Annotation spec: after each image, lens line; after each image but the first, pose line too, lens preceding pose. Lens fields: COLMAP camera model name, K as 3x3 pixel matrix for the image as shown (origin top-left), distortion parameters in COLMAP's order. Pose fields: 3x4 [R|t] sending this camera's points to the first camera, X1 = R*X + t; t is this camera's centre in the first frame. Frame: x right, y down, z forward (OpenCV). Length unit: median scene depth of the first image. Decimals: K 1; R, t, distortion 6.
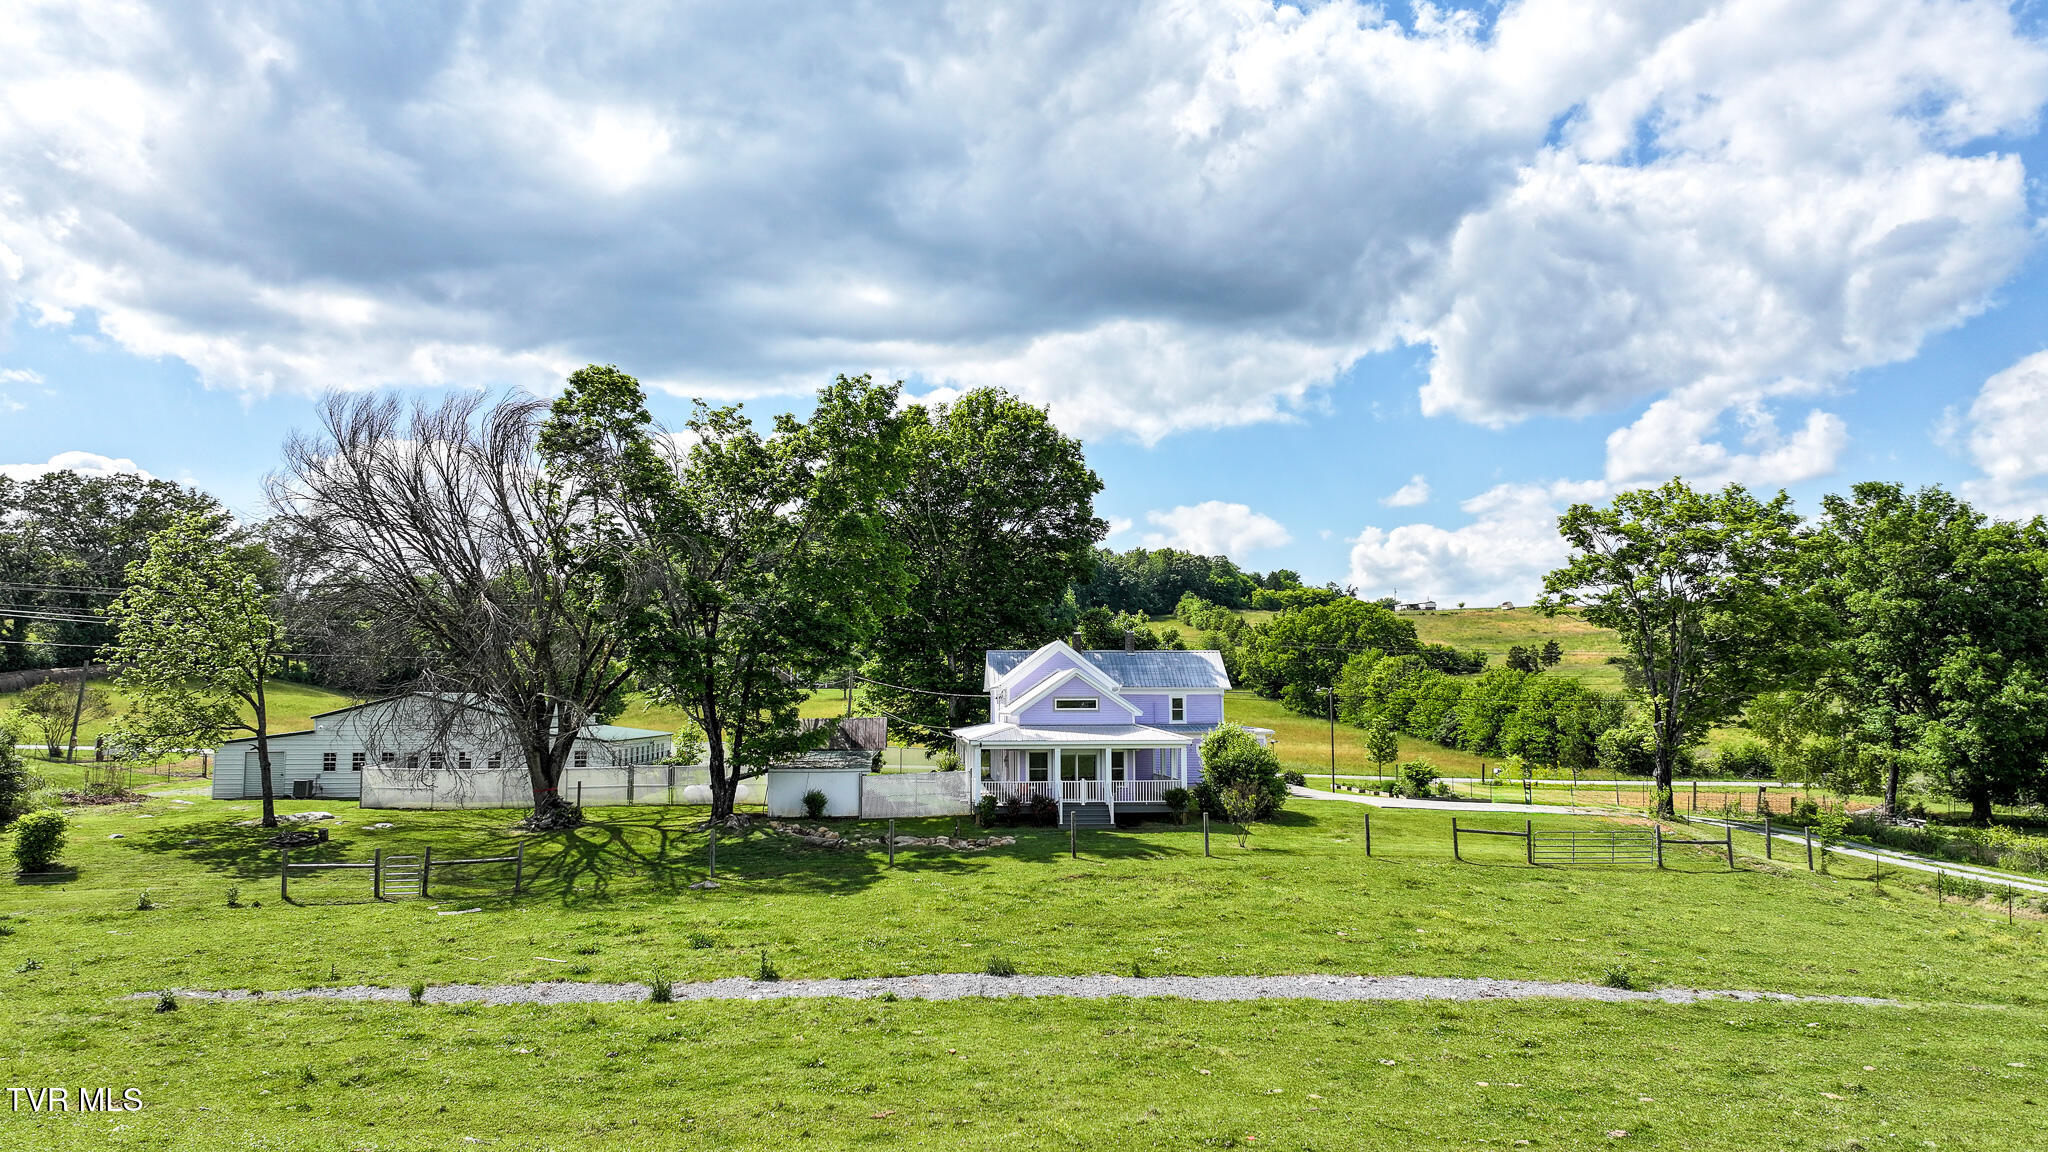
lens RADIAL K [[1428.4, 0, 1032.7], [0, 1428.4, 576.6], [0, 0, 1]] dist [0.005726, 0.002181]
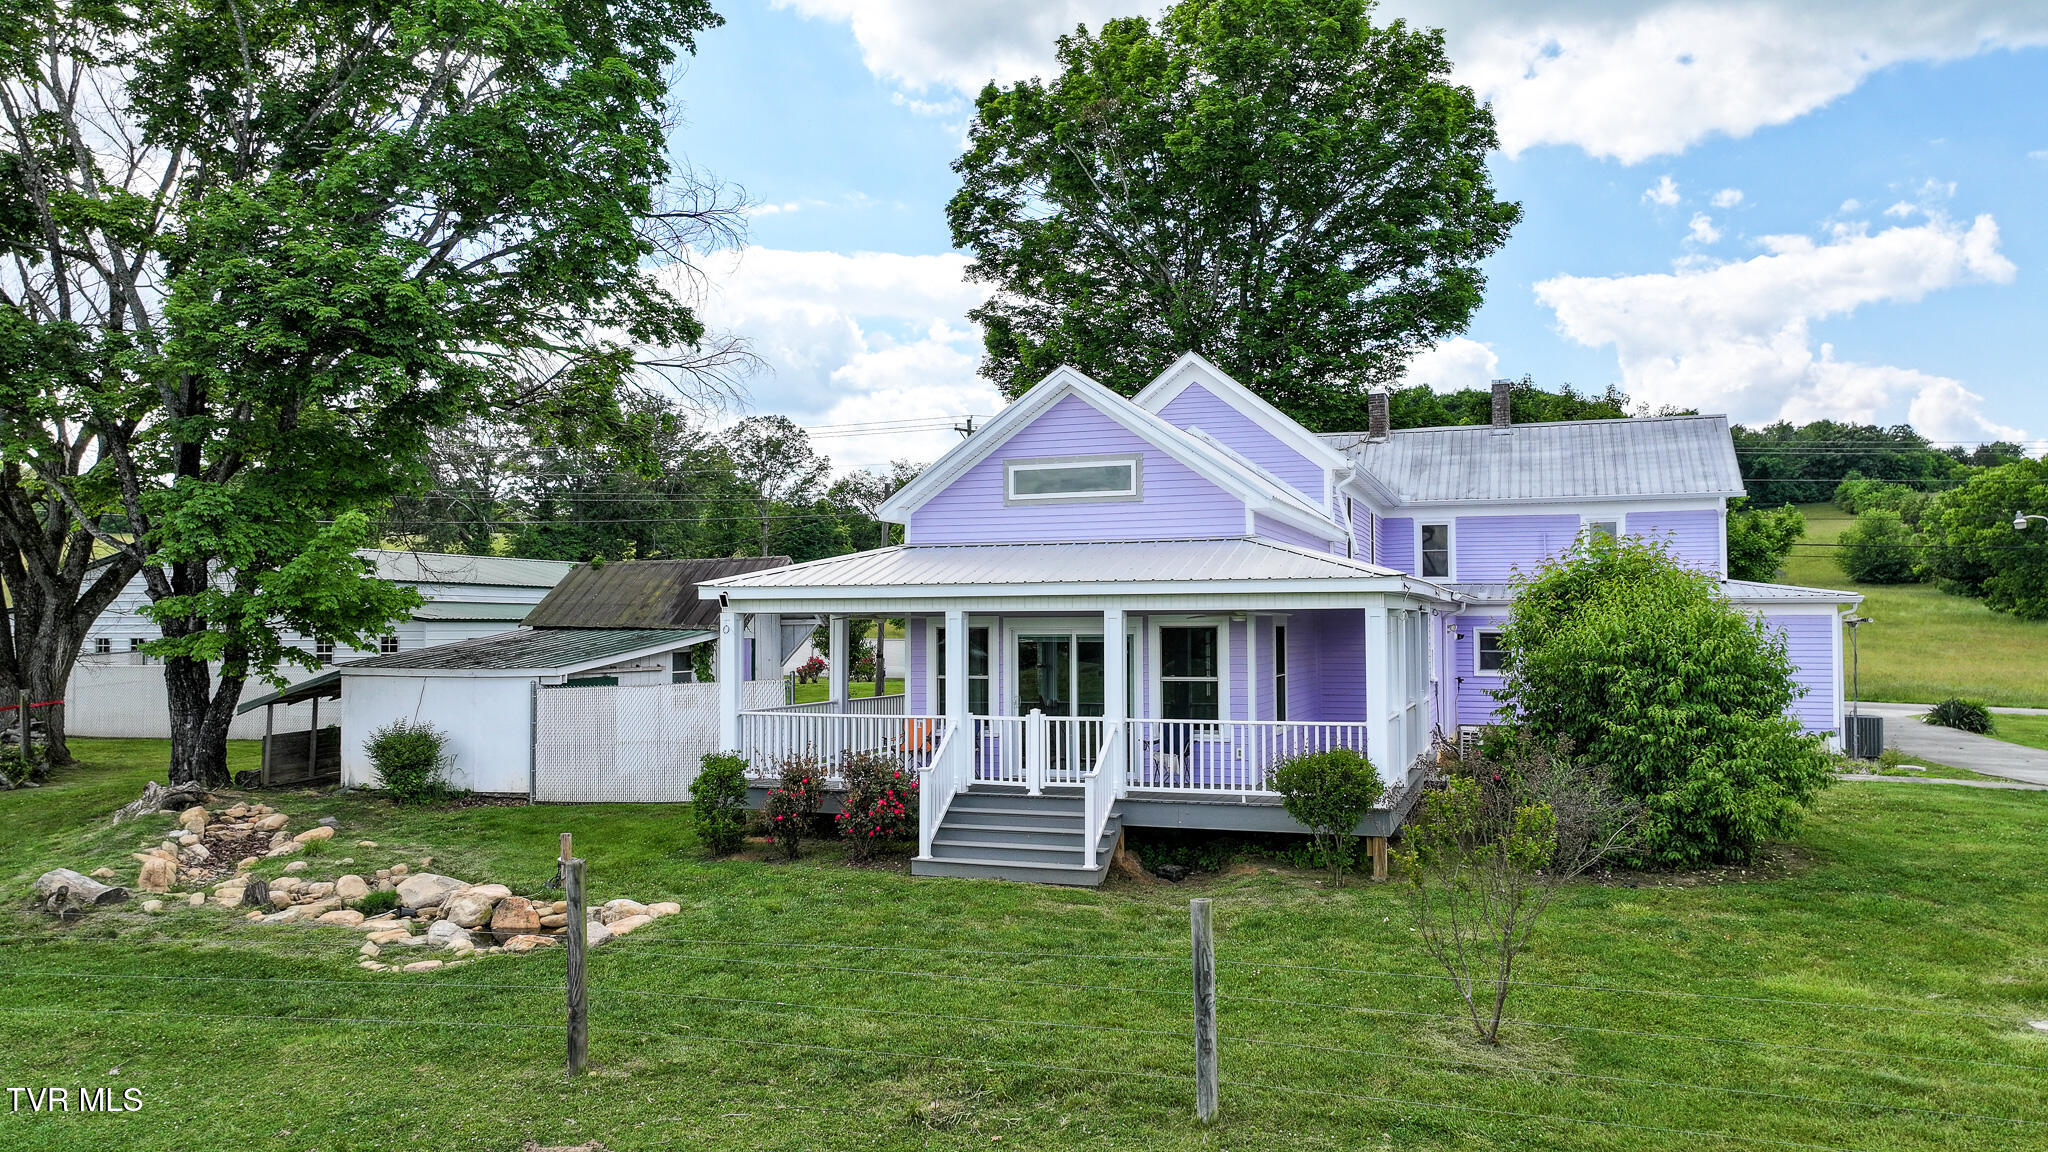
lens RADIAL K [[1428.4, 0, 1032.7], [0, 1428.4, 576.6], [0, 0, 1]] dist [0.005726, 0.002181]
pose [[0.911122, -0.018328, -0.411728, 0.154312], [0.040803, 0.998114, 0.045862, 0.095820], [0.410111, -0.058585, 0.910152, 0.701127]]
